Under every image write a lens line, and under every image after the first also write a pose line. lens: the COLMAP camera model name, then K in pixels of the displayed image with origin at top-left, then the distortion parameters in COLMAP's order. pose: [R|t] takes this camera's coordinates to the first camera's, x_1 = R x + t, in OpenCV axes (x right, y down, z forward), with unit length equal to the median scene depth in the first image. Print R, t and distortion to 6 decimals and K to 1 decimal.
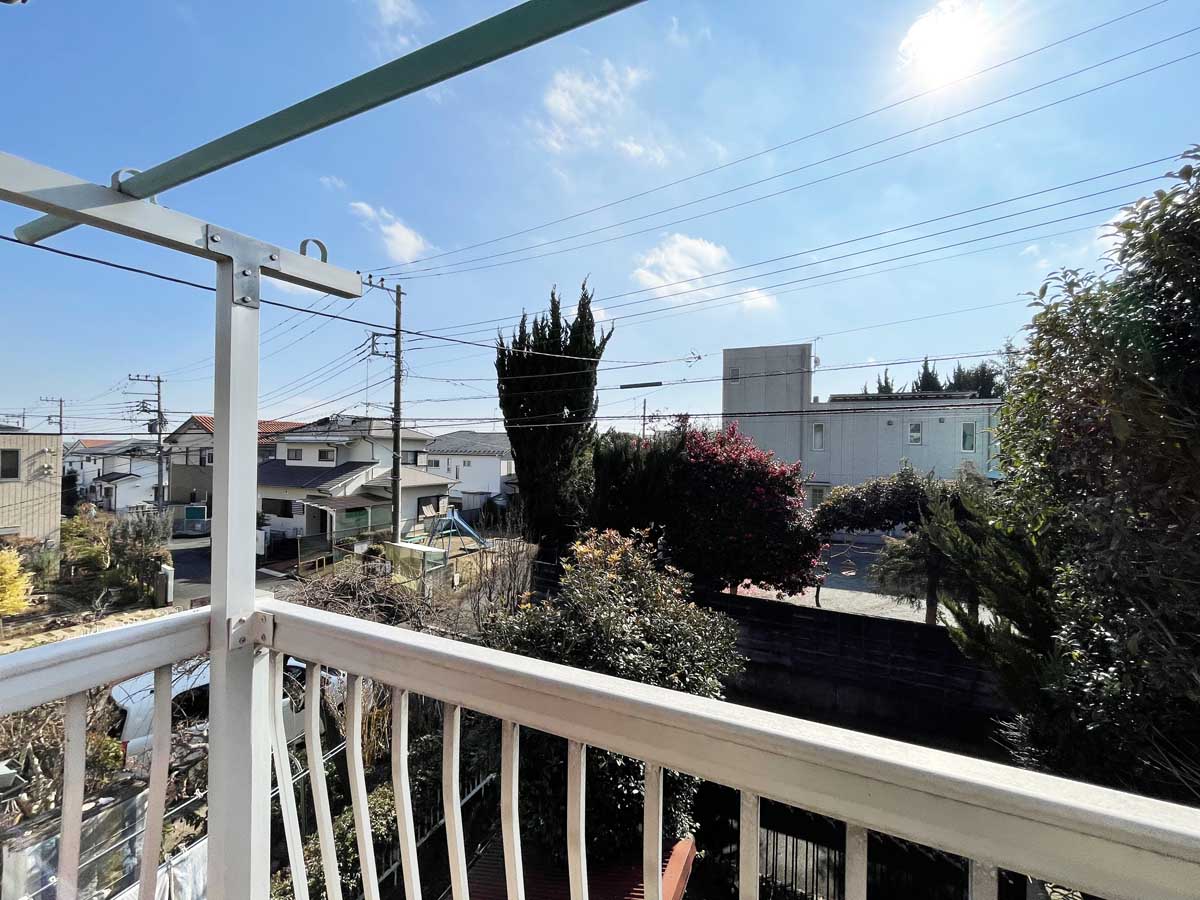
lens RADIAL K [[484.4, 0, 600.4], [0, 484.4, 449.3], [0, 0, 1]] dist [-0.000759, -0.000698]
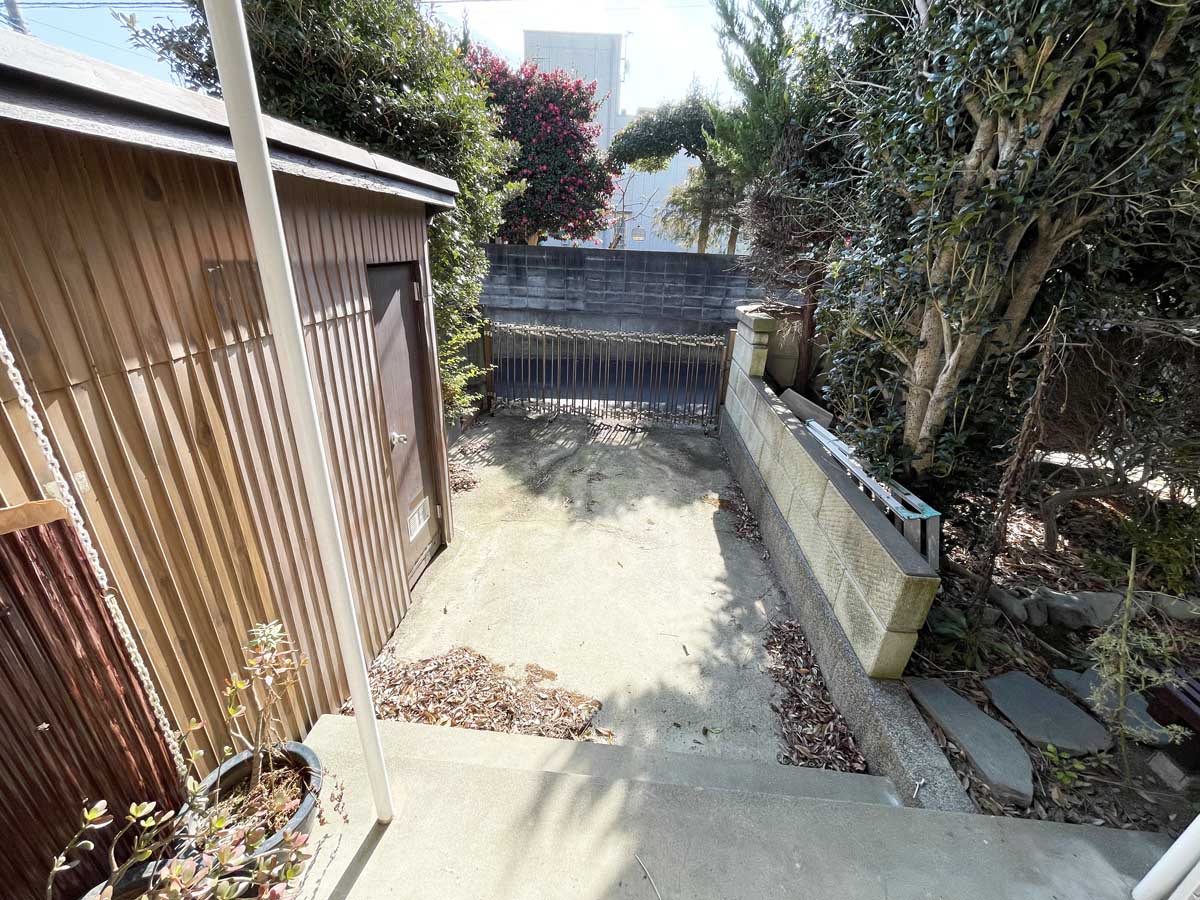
lens RADIAL K [[484.4, 0, 598.1], [0, 484.4, 452.6], [0, 0, 1]] dist [-0.000759, -0.000698]
pose [[0.933521, -0.115511, 0.339404, 0.020059], [-0.028536, 0.919733, 0.391506, 0.315242], [-0.357385, -0.375164, 0.855294, -0.056225]]
